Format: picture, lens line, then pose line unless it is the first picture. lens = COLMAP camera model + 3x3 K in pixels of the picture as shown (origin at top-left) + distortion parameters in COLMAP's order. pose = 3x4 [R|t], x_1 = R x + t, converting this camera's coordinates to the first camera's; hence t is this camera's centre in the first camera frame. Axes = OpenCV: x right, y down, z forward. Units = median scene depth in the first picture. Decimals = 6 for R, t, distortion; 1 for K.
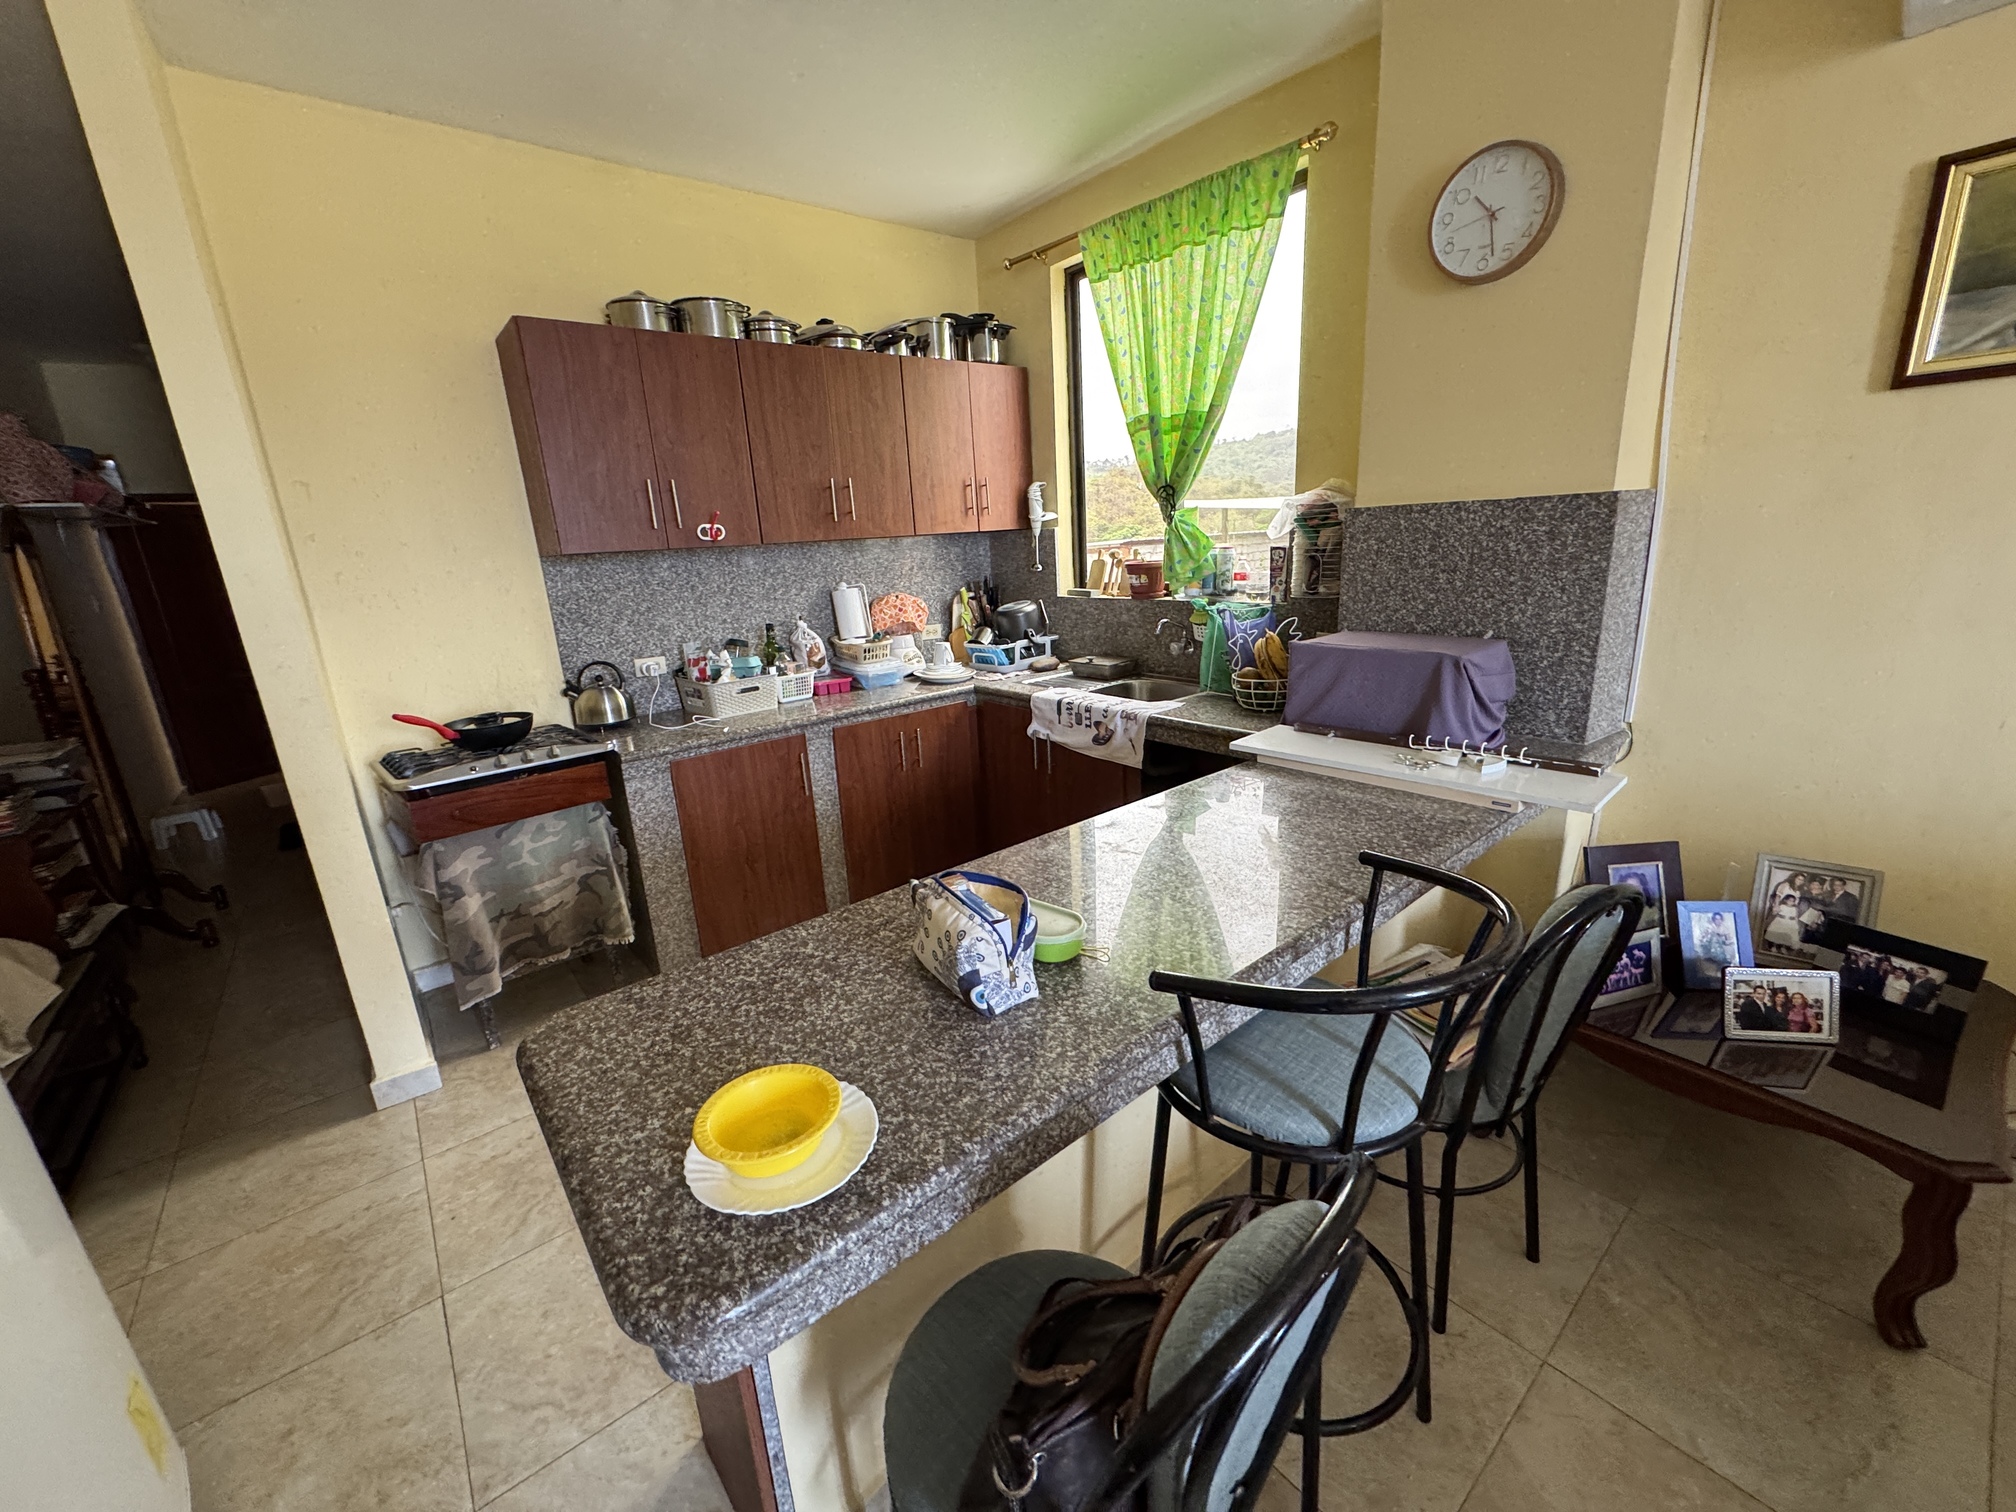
lens RADIAL K [[806.7, 0, 1008.0], [0, 806.7, 756.0], [0, 0, 1]] dist [-0.001028, 0.000030]
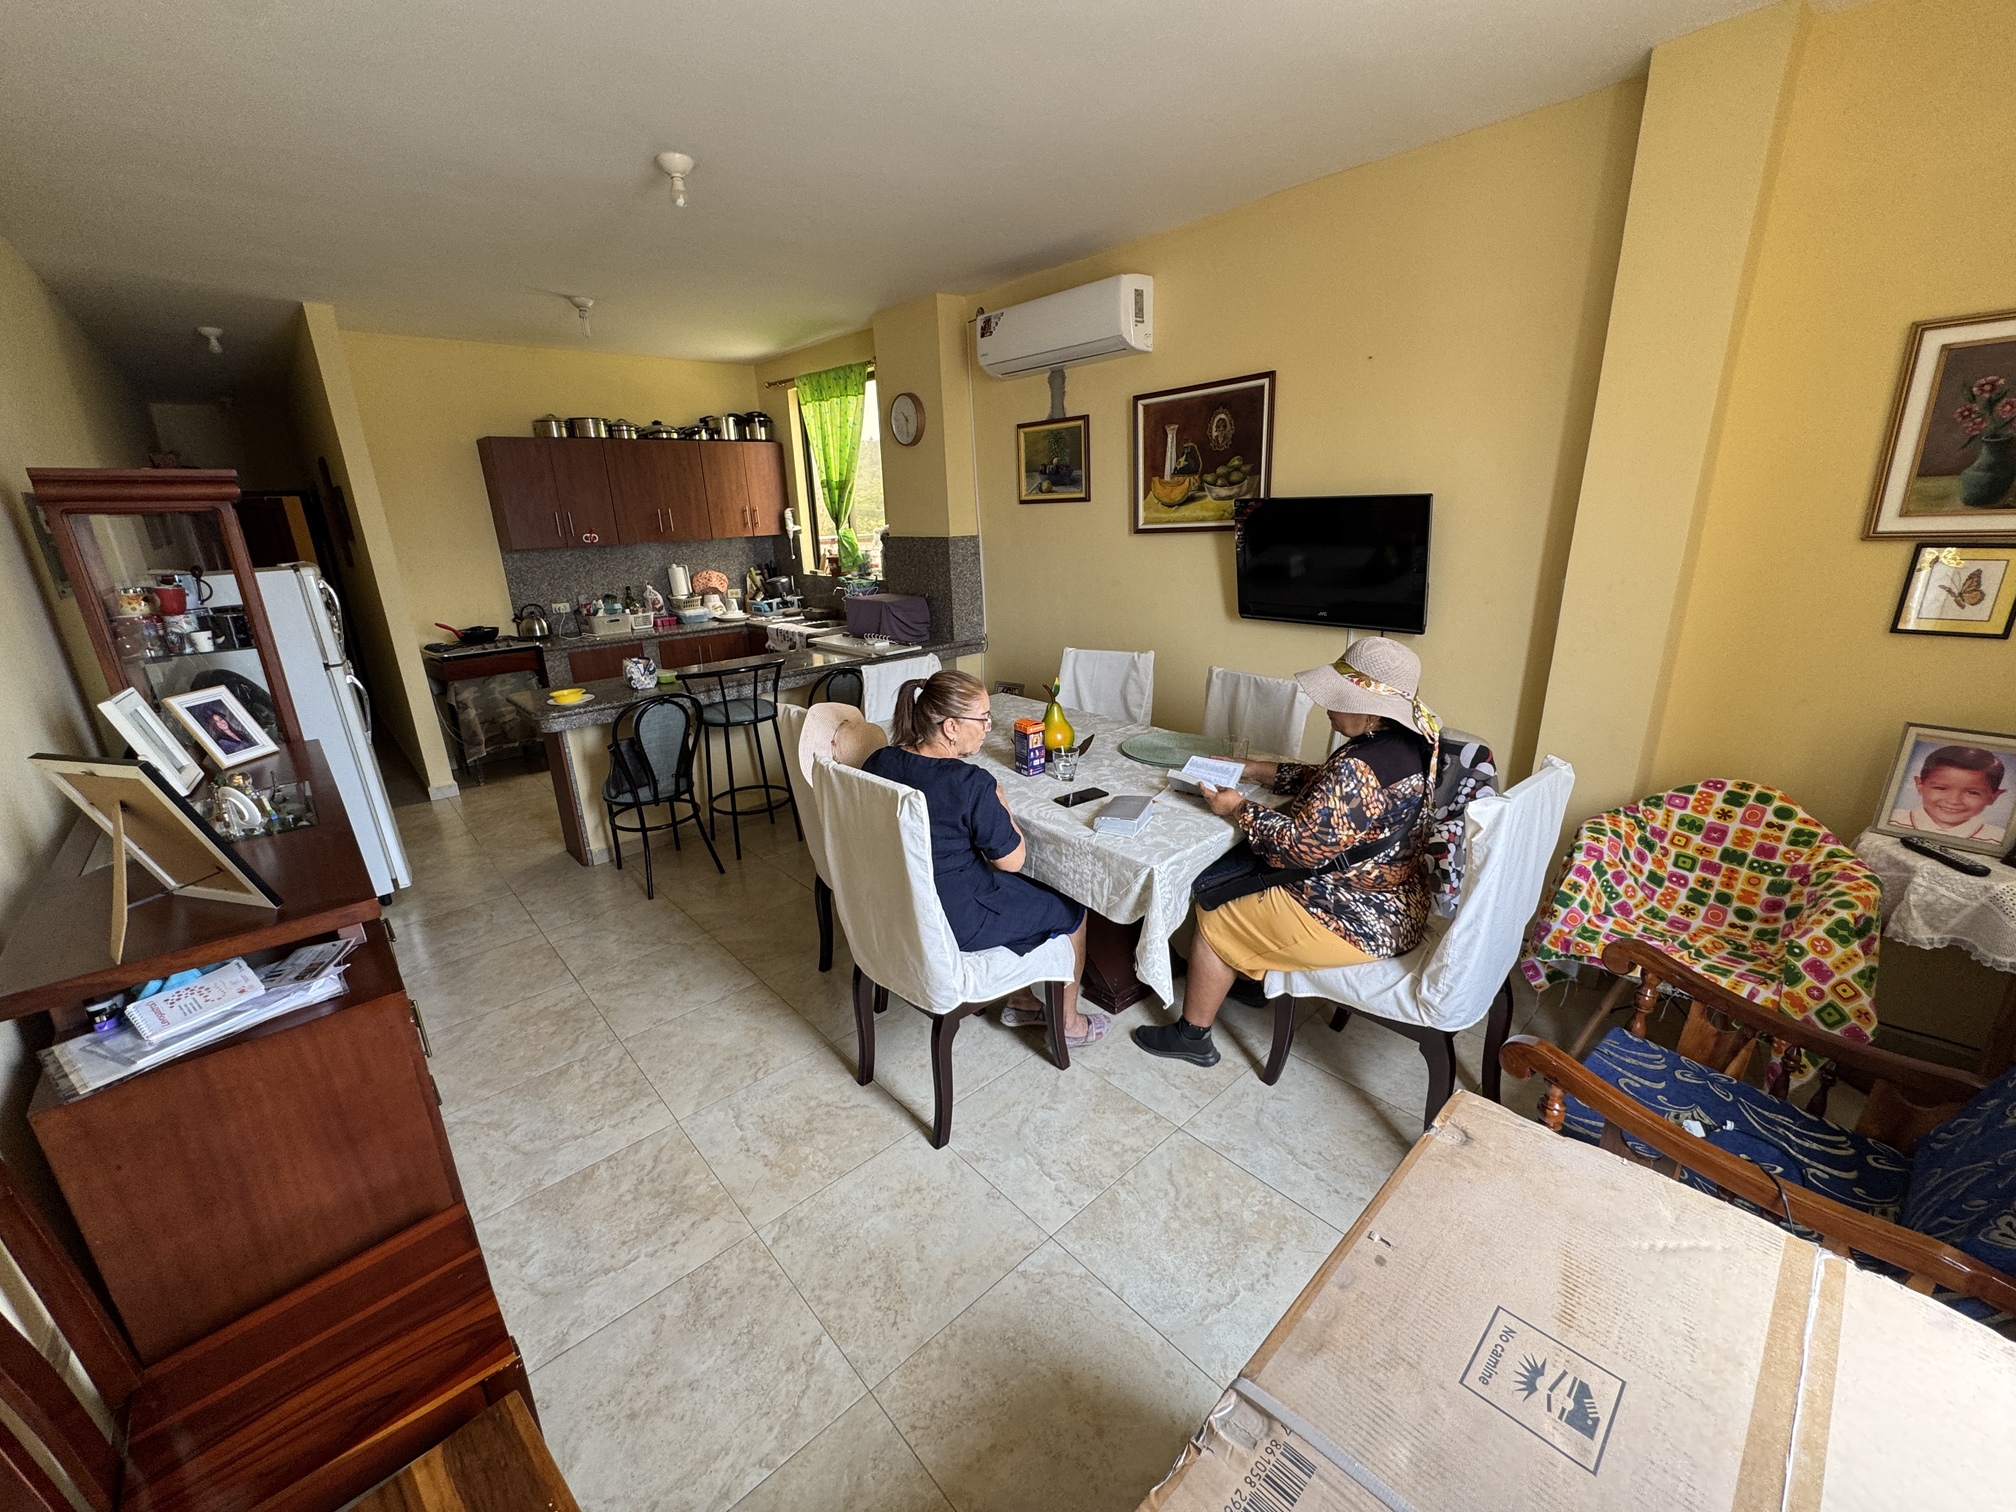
lens RADIAL K [[806.7, 0, 1008.0], [0, 806.7, 756.0], [0, 0, 1]] dist [-0.001028, 0.000030]
pose [[0.998551, 0.005173, 0.053556, 0.487866], [-0.006794, 0.999523, 0.030141, 0.166596], [-0.053374, -0.030461, 0.998110, -0.921352]]
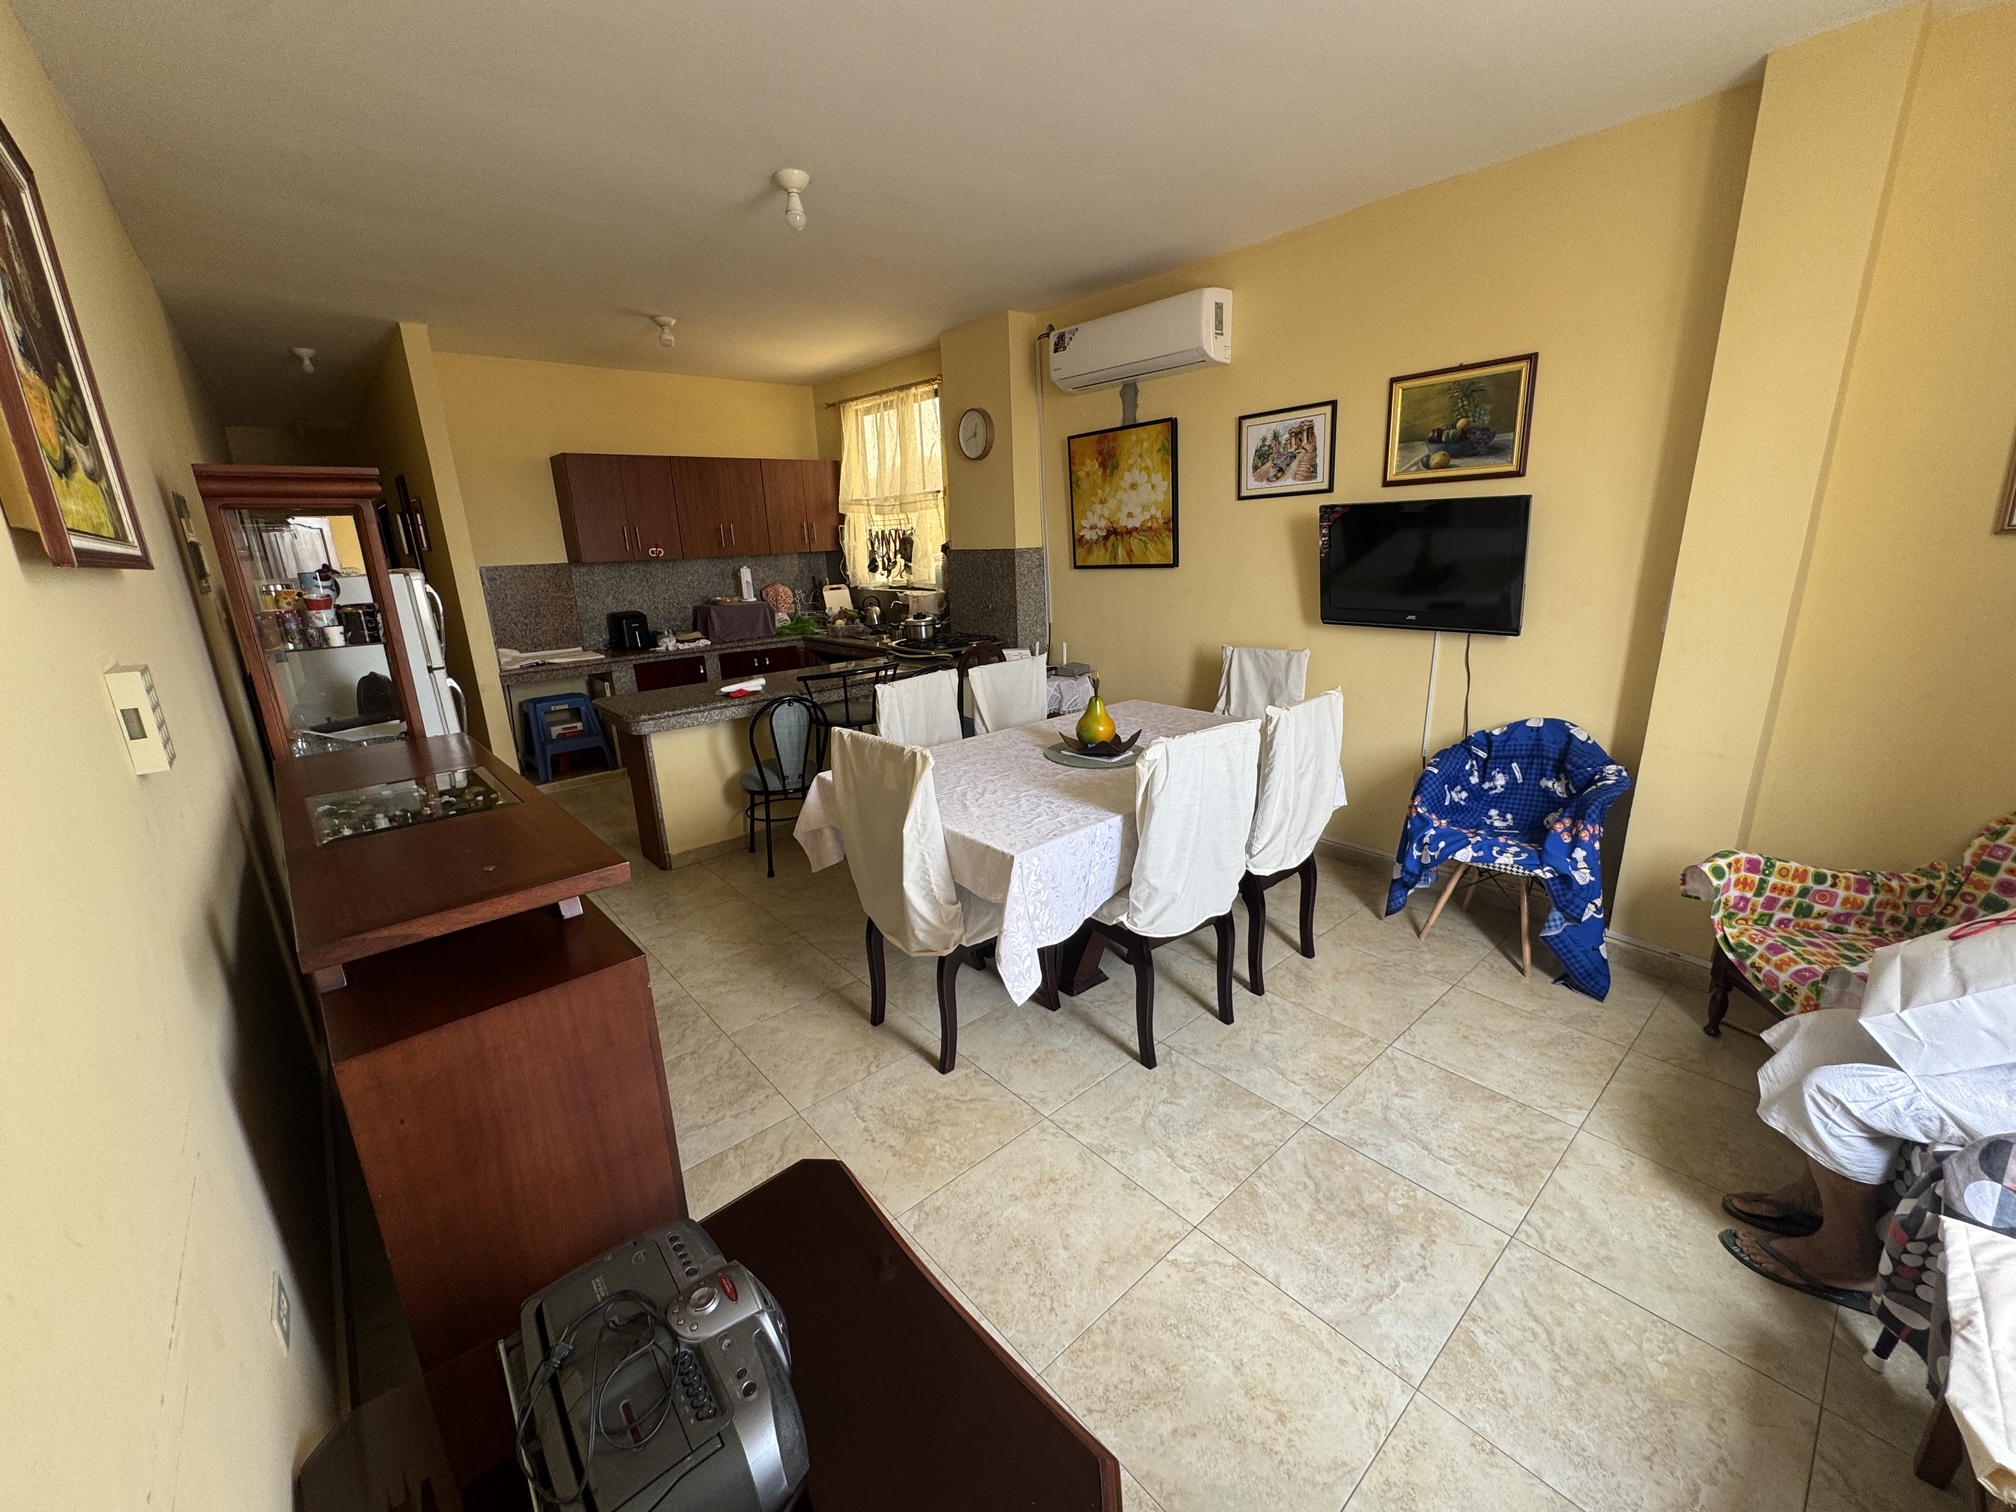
lens RADIAL K [[806.7, 0, 1008.0], [0, 806.7, 756.0], [0, 0, 1]] dist [-0.001028, 0.000030]
pose [[0.999266, 0.010168, 0.036929, 0.390013], [-0.010140, 0.999948, -0.000953, 0.197599], [-0.036937, 0.000578, 0.999317, -0.922954]]
